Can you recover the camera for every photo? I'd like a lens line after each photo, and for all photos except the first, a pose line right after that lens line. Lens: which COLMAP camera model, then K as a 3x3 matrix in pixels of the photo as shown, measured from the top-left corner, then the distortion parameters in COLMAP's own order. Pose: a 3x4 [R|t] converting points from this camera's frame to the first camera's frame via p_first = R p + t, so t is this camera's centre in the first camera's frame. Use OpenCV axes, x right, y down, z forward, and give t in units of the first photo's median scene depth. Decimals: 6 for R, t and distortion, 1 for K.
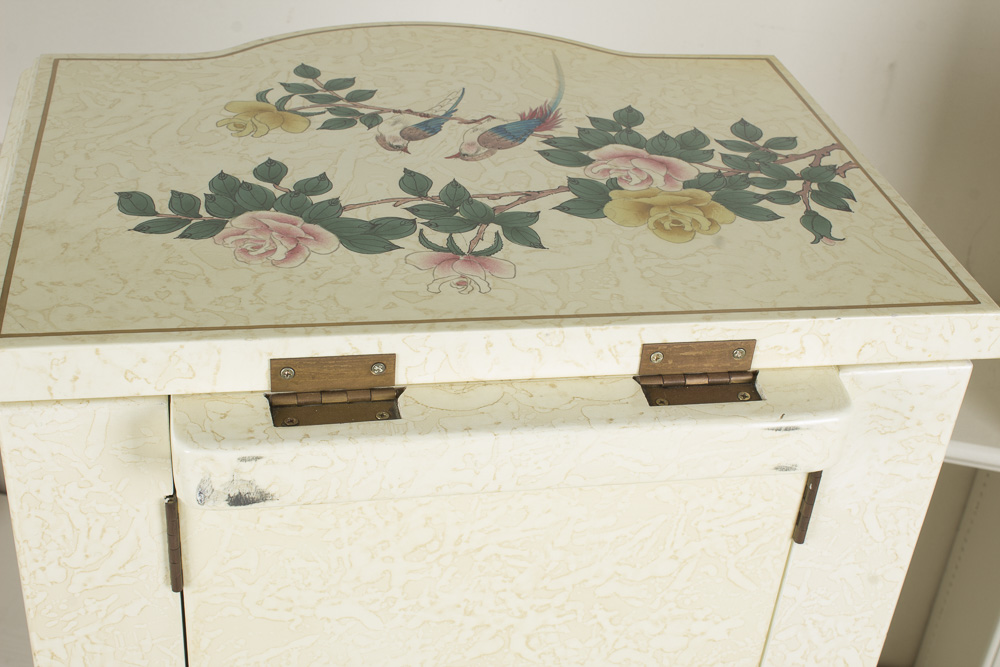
lens RADIAL K [[1398.3, 0, 492.0], [0, 1398.3, 338.4], [0, 0, 1]] dist [-0.037557, 0.000000]
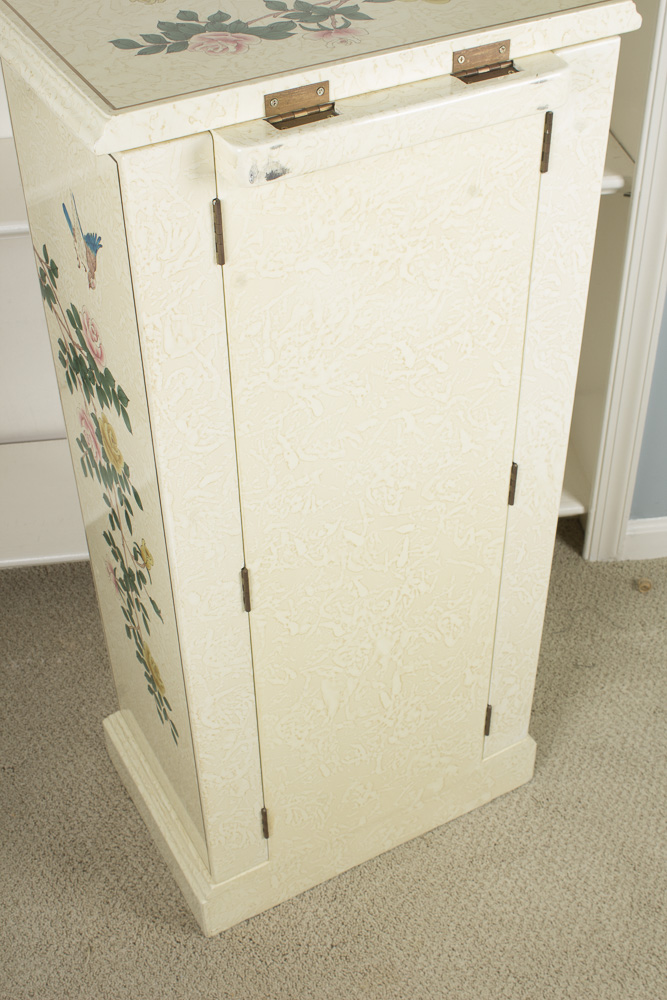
lens RADIAL K [[1285.6, 0, 332.1], [0, 1285.6, 492.2], [0, 0, 1]] dist [-0.042931, 0.000000]
pose [[0.945102, -0.270106, 0.183918, -0.453036], [0.245063, 0.958164, 0.147870, 0.244564], [-0.216164, -0.094681, 0.971756, -0.541592]]
